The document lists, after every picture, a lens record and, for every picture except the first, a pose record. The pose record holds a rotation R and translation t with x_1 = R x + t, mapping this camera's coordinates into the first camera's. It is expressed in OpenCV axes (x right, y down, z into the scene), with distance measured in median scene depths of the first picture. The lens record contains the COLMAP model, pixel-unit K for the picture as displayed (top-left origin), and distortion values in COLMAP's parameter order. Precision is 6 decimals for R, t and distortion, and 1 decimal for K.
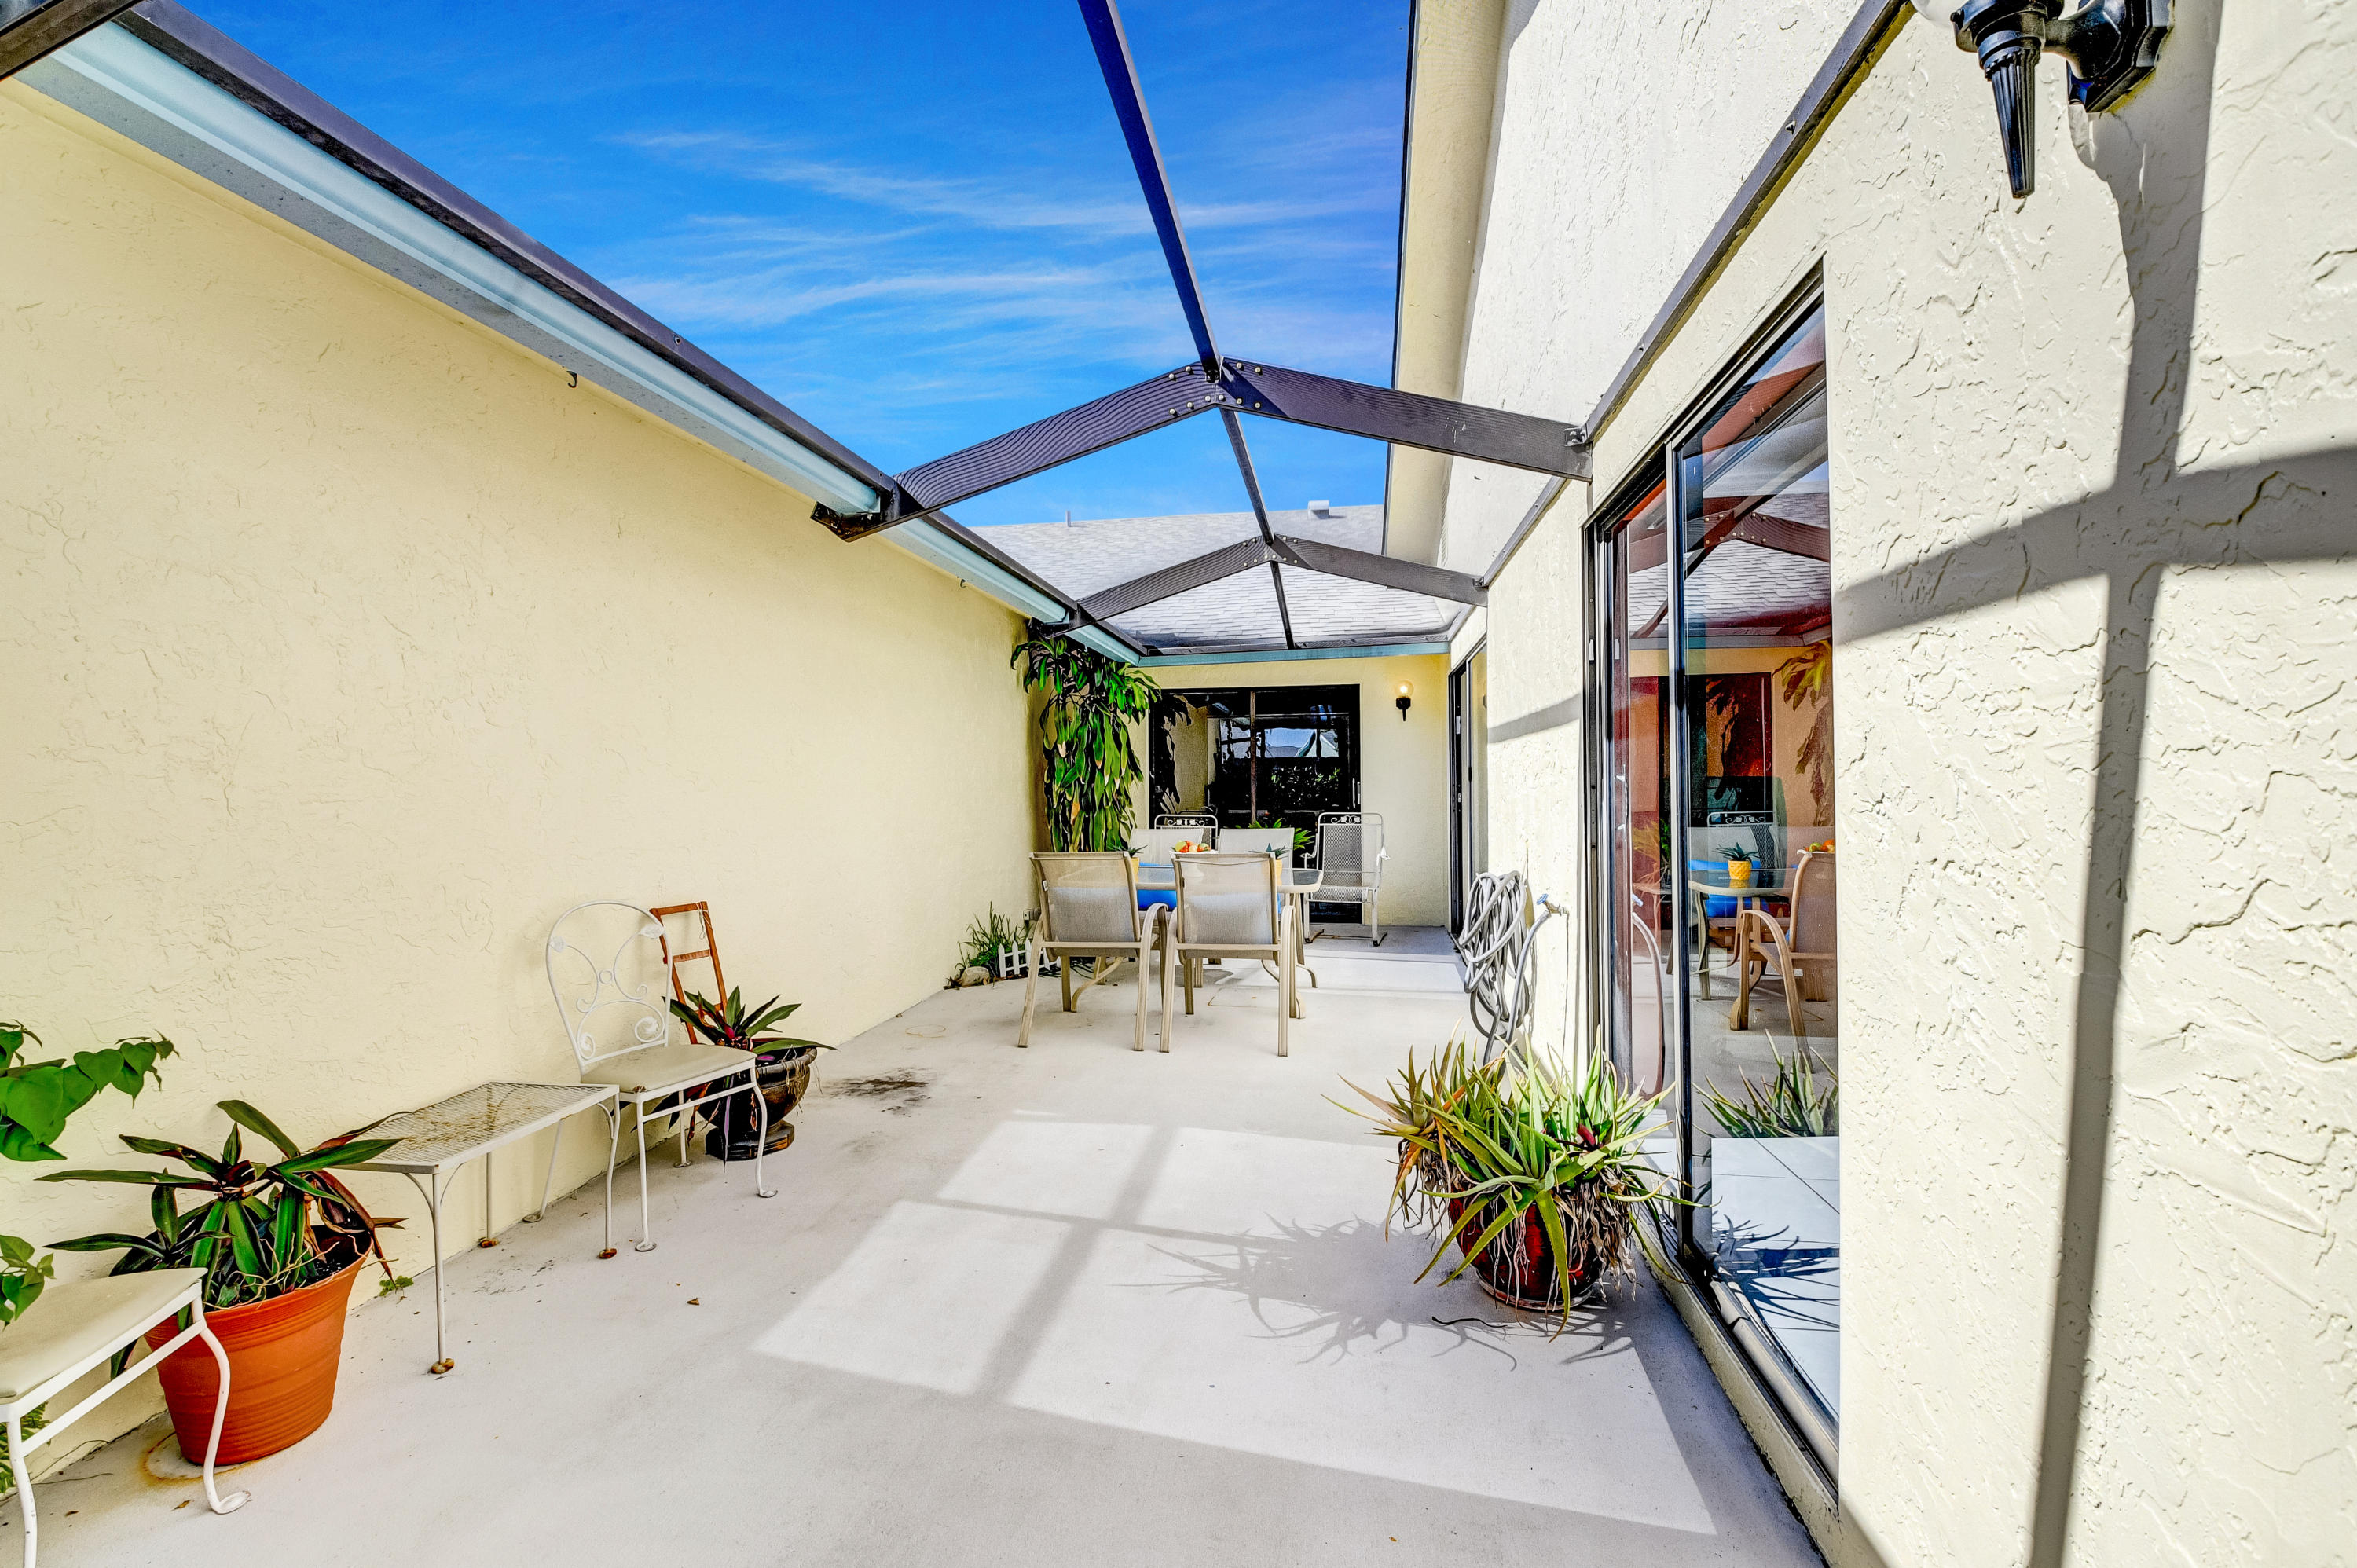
lens RADIAL K [[1056.7, 0, 1179.1], [0, 1056.7, 784.0], [0, 0, 1]] dist [0.000271, -0.001752]
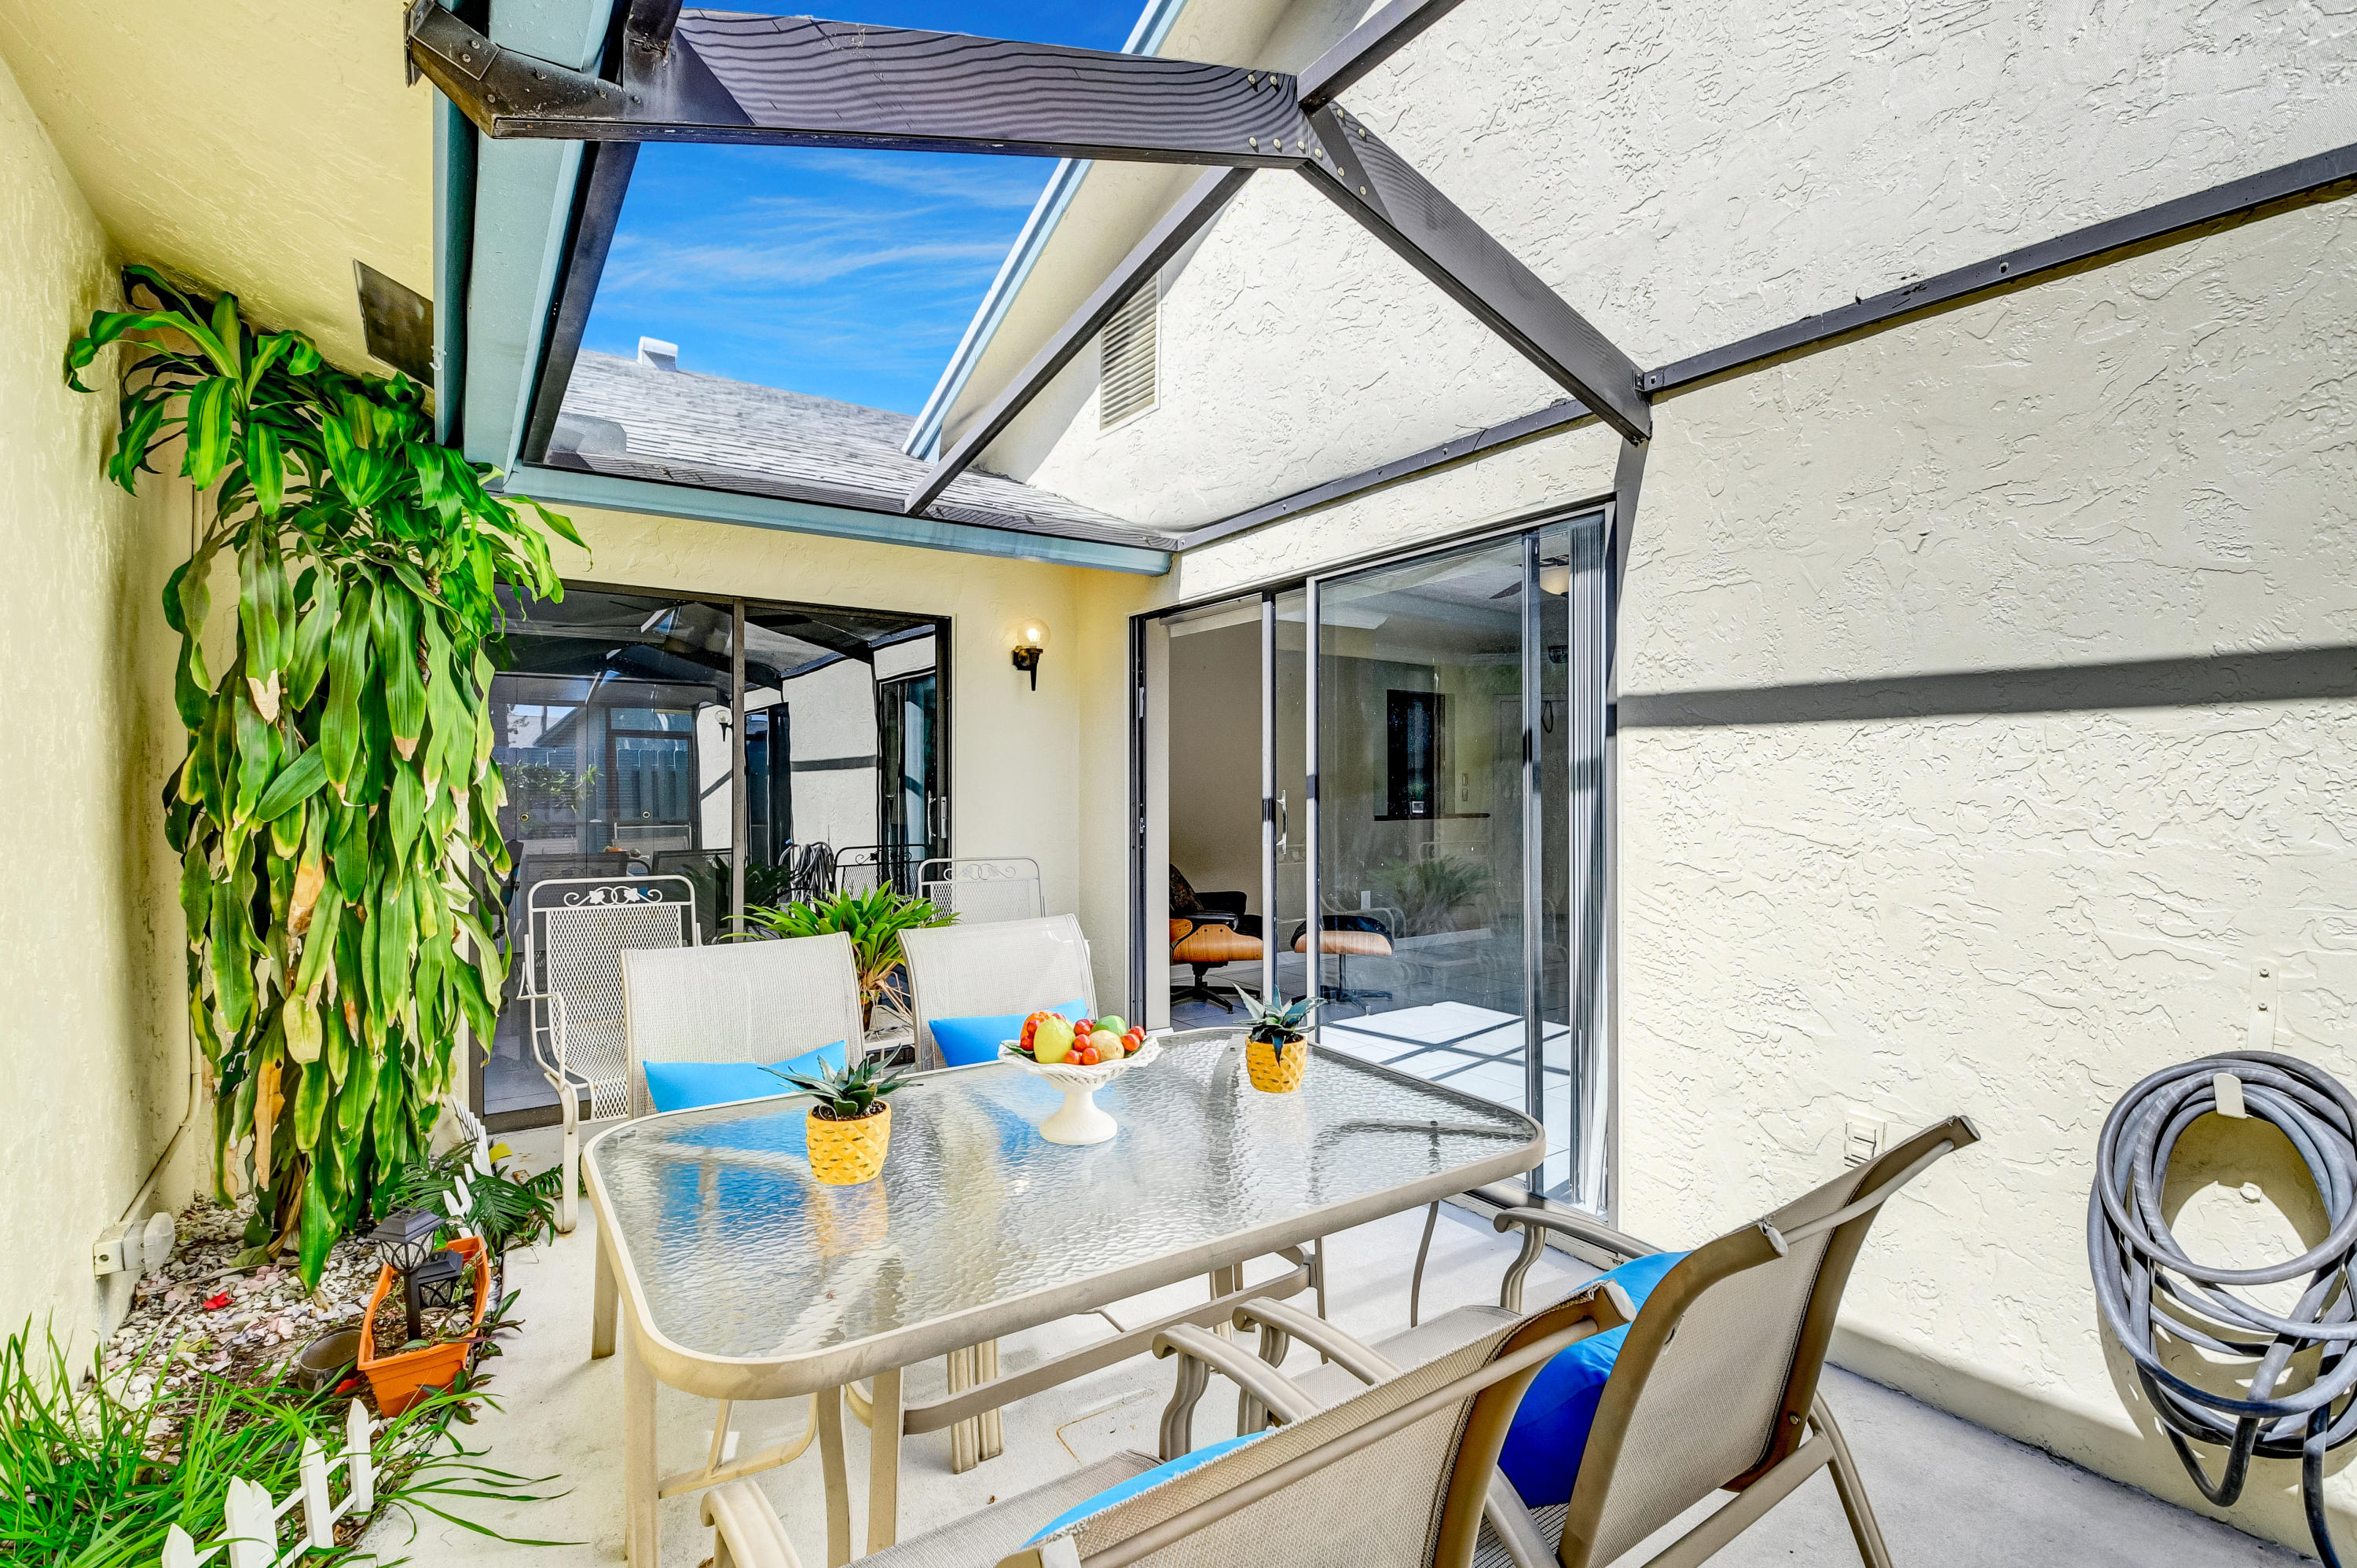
lens RADIAL K [[1056.7, 0, 1180.5], [0, 1056.7, 786.9], [0, 0, 1]] dist [0.000271, -0.001752]
pose [[0.716057, 0.006438, 0.698012, -0.133301], [0.001189, 0.999945, -0.010443, -0.001992], [-0.698040, 0.008307, 0.716010, 0.585825]]
